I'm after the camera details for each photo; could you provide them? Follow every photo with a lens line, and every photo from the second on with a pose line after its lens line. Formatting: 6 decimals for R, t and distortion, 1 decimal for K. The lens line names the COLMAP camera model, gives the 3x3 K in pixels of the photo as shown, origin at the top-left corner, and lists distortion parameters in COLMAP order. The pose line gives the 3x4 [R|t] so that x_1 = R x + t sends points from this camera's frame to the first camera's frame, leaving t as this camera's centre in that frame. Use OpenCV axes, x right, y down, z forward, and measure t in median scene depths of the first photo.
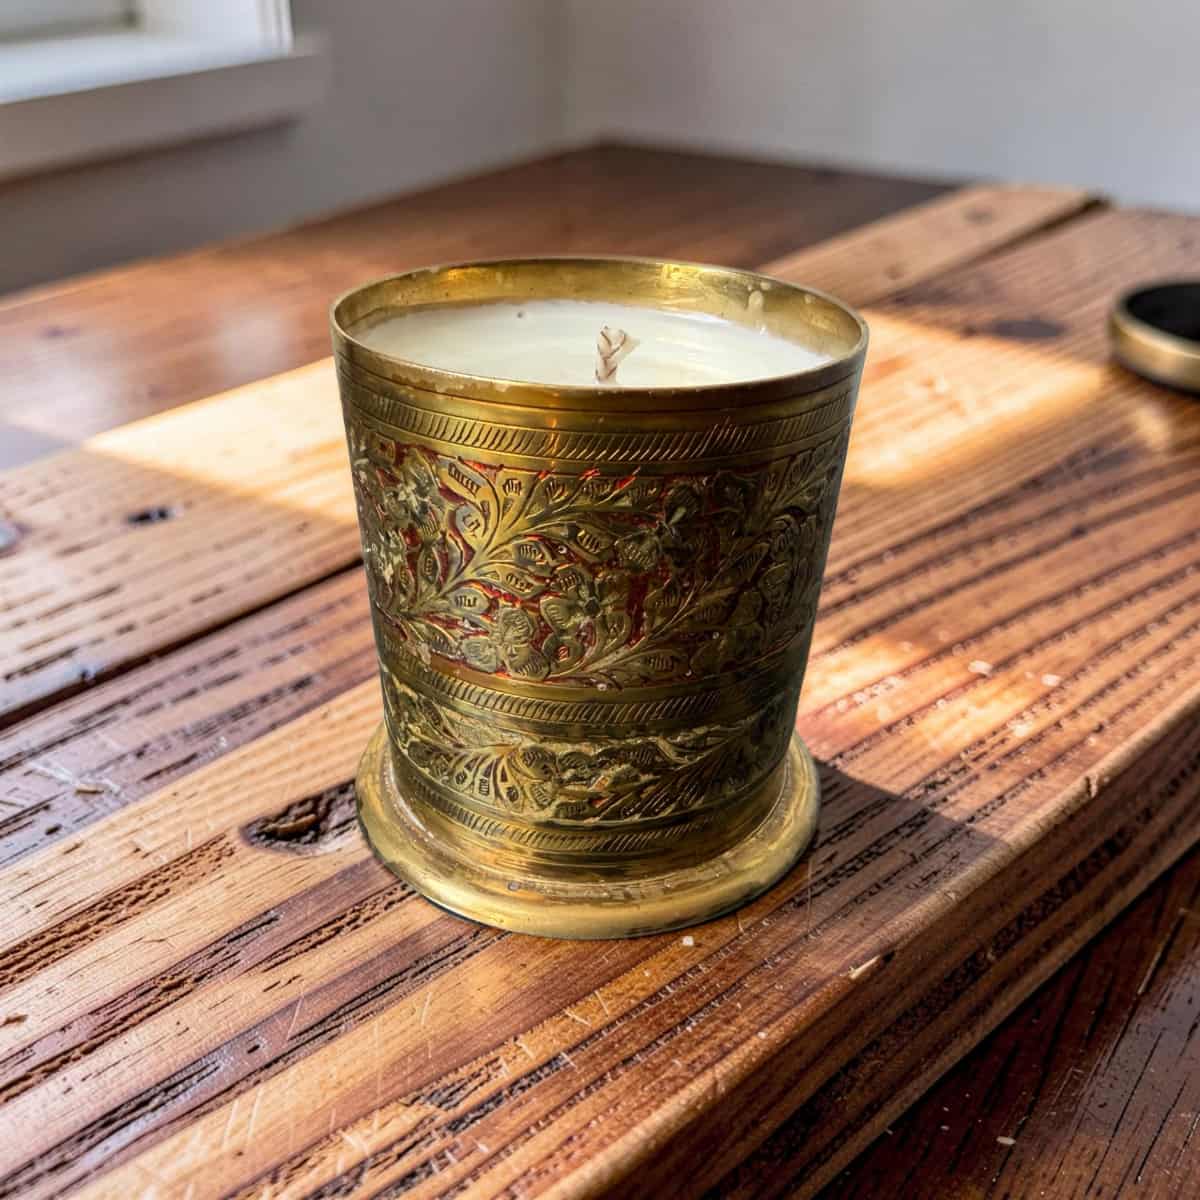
lens RADIAL K [[1209.7, 0, 603.4], [0, 1209.7, 647.1], [0, 0, 1]] dist [0.000667, -0.000089]
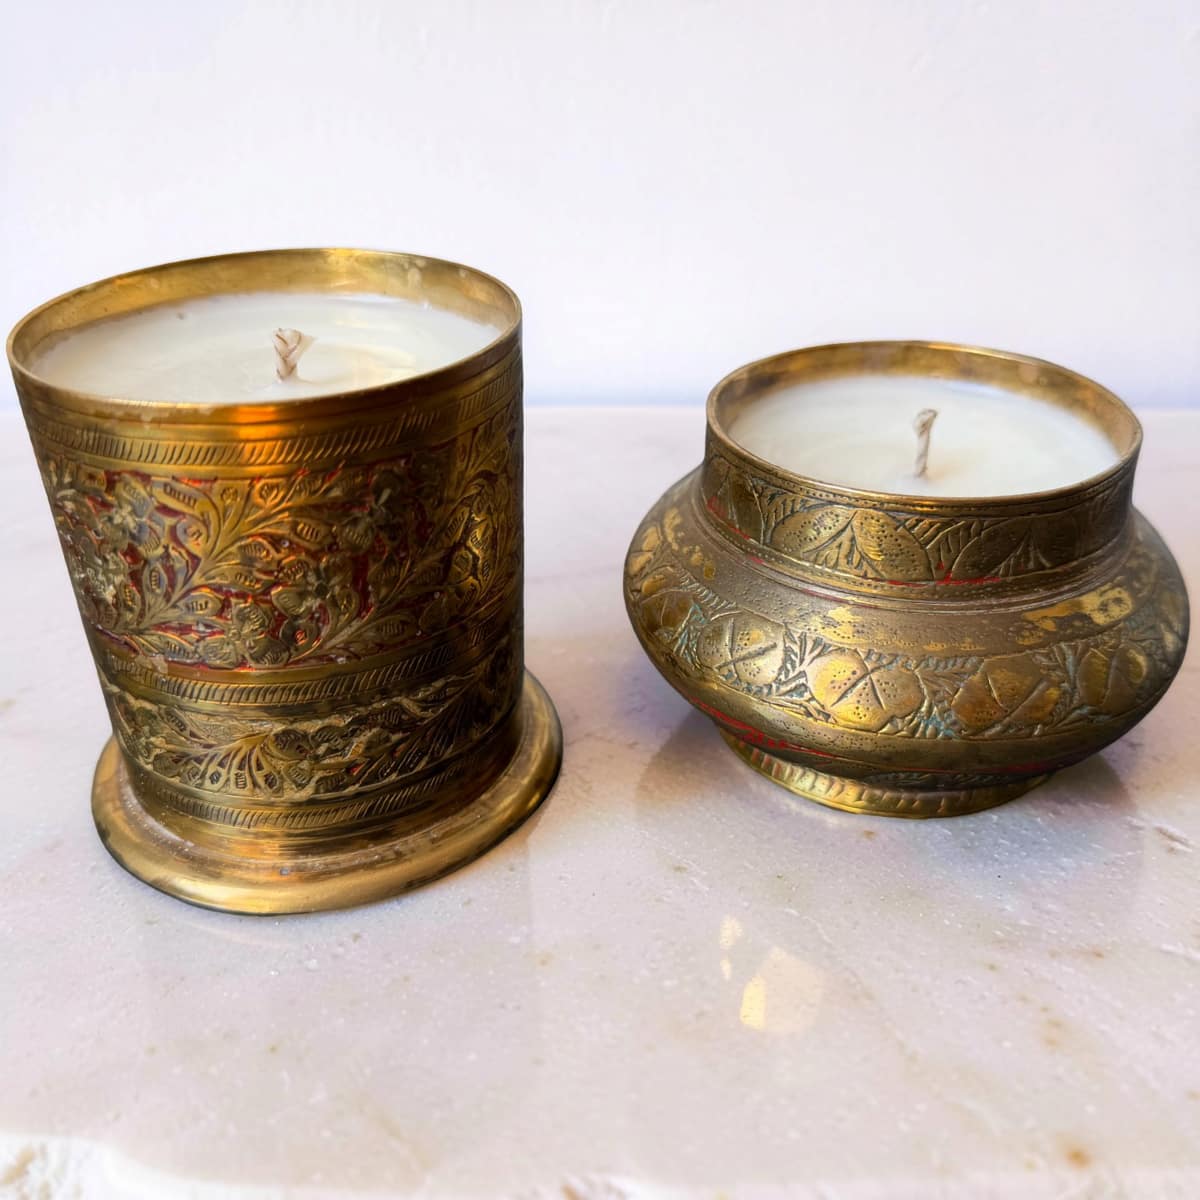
lens RADIAL K [[1244.0, 0, 605.5], [0, 1244.0, 572.5], [0, 0, 1]] dist [0.214667, -0.728499]
pose [[0.957300, -0.177867, 0.227903, -0.016510], [0.184006, 0.982908, -0.005799, 0.005106], [-0.222976, 0.047487, 0.973667, -0.150985]]
